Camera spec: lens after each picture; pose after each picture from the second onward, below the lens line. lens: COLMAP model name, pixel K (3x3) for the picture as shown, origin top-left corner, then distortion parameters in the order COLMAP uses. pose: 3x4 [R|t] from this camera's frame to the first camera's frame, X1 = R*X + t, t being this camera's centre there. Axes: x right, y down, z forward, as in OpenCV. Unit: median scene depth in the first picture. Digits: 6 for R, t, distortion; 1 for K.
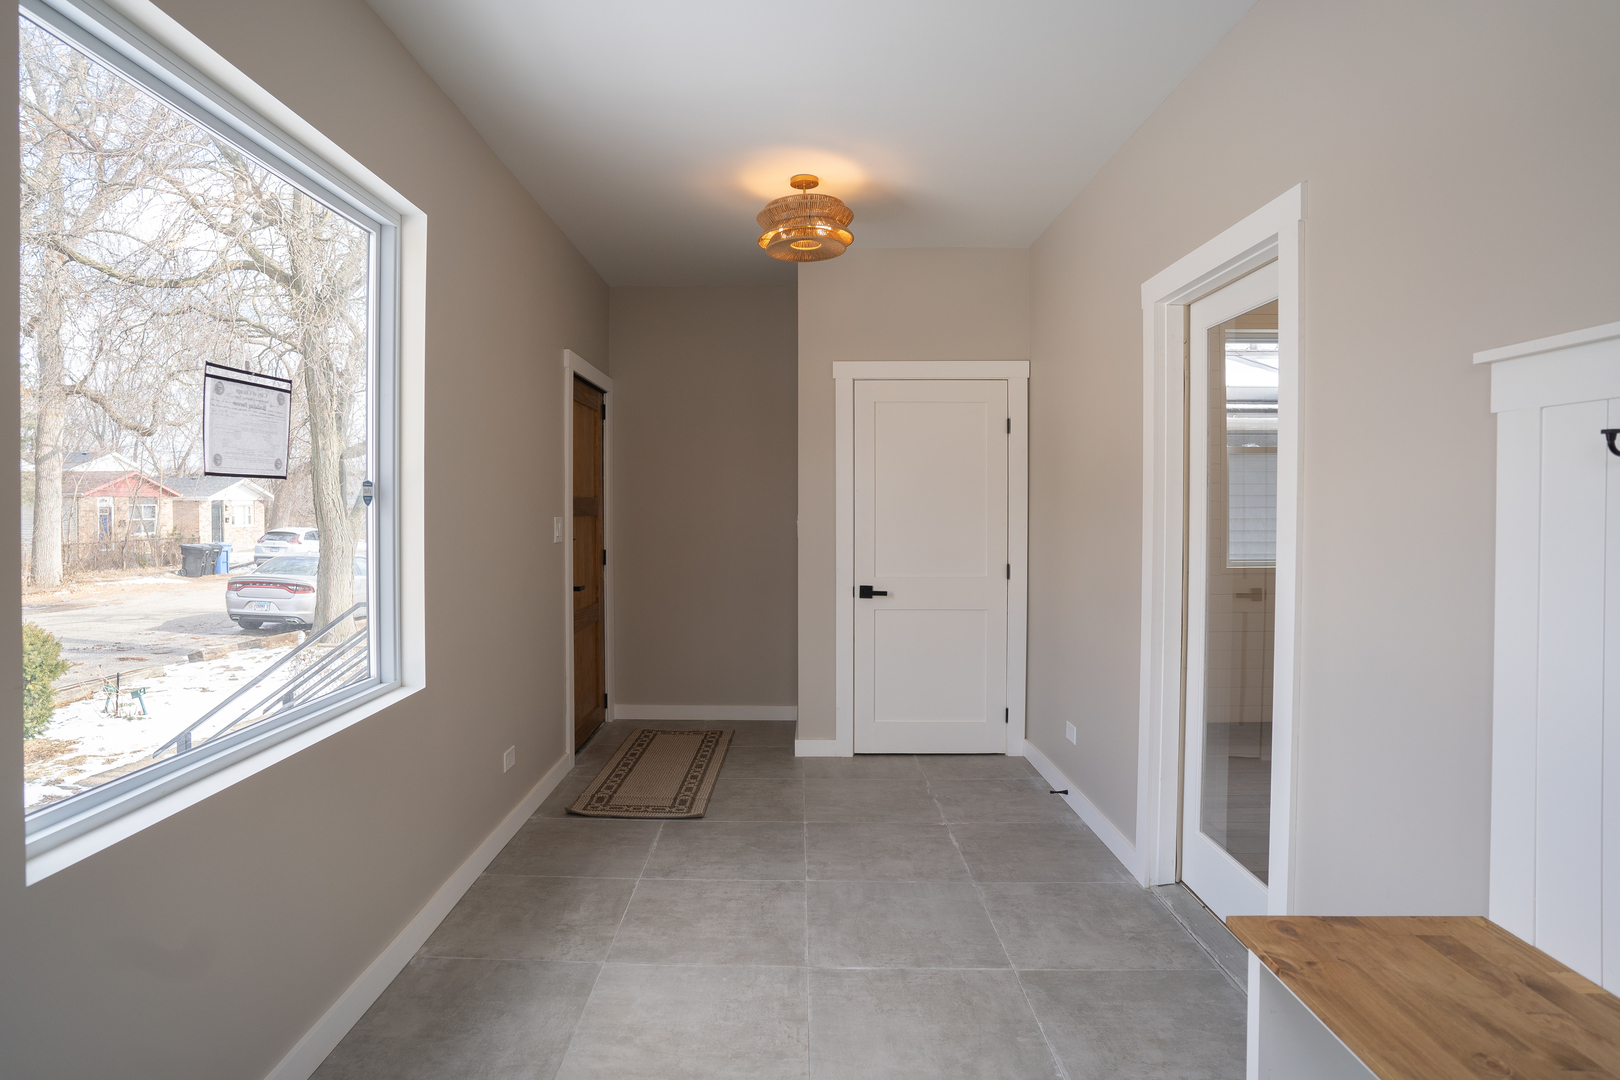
lens RADIAL K [[850.9, 0, 800.4], [0, 850.9, 531.9], [0, 0, 1]] dist [-0.073730, 0.040858]
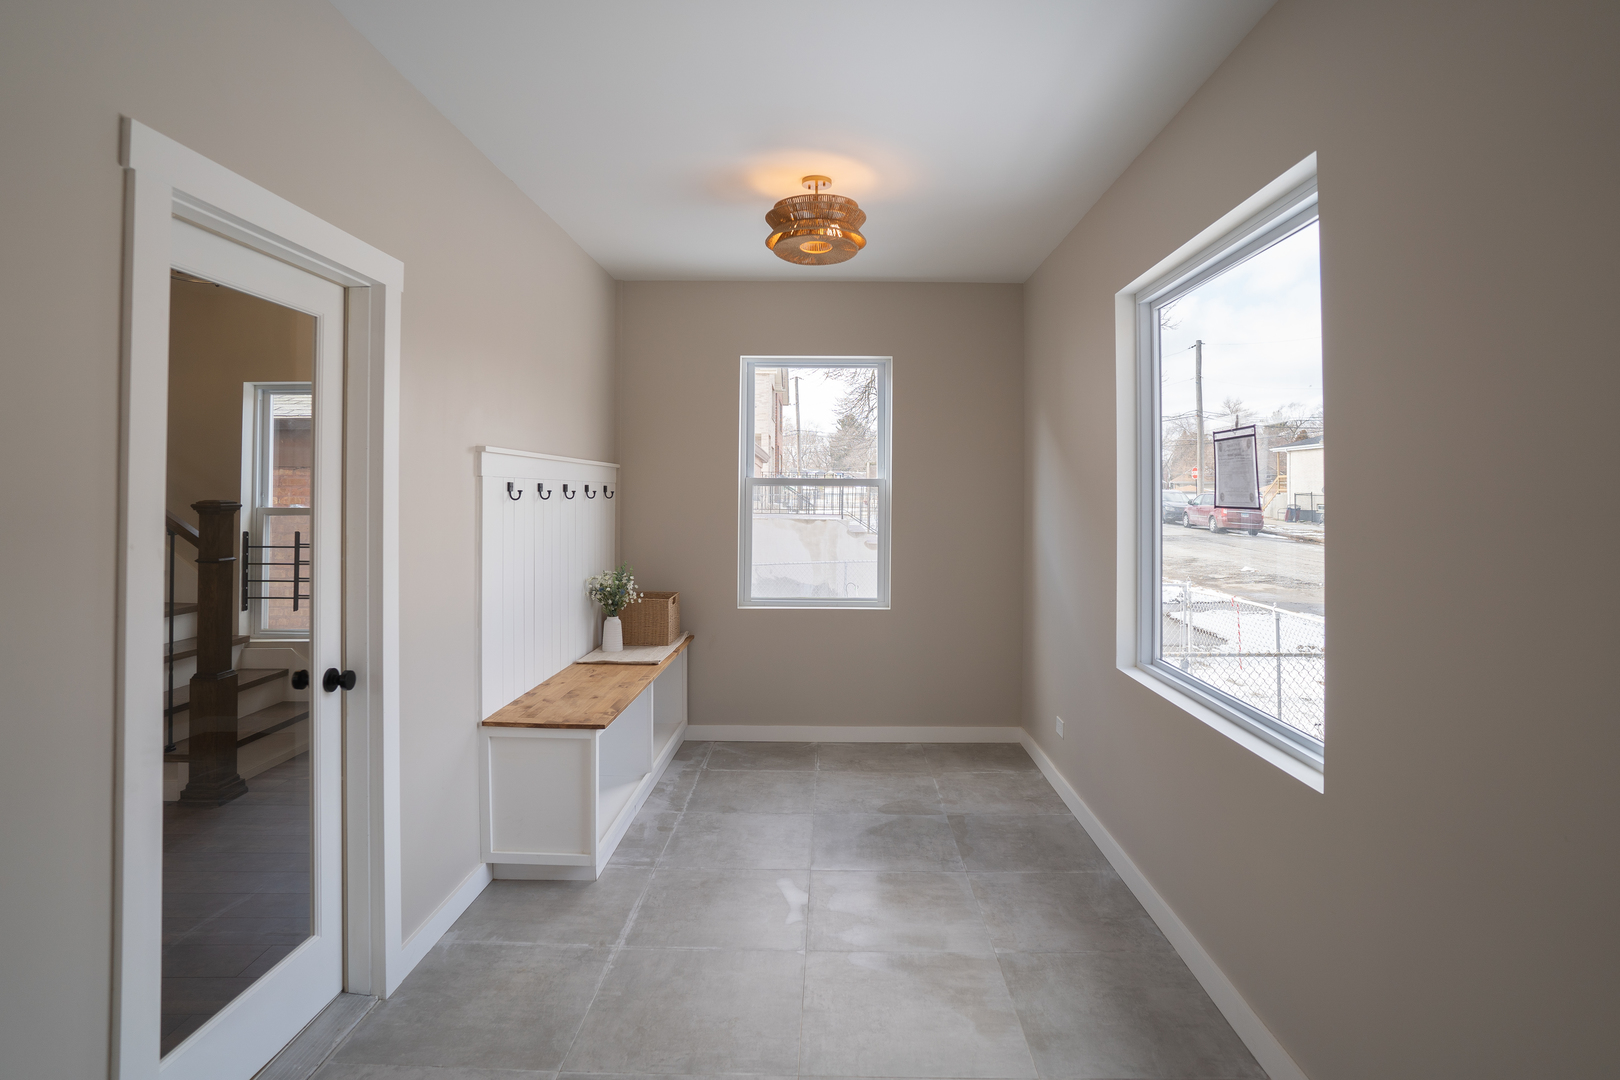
lens RADIAL K [[865.2, 0, 809.1], [0, 865.2, 533.6], [0, 0, 1]] dist [-0.072473, 0.042562]
pose [[-0.999556, -0.007846, 0.028742, -0.025564], [-0.005585, 0.996943, 0.077934, -0.109706], [-0.029265, 0.077739, -0.996544, 2.032724]]
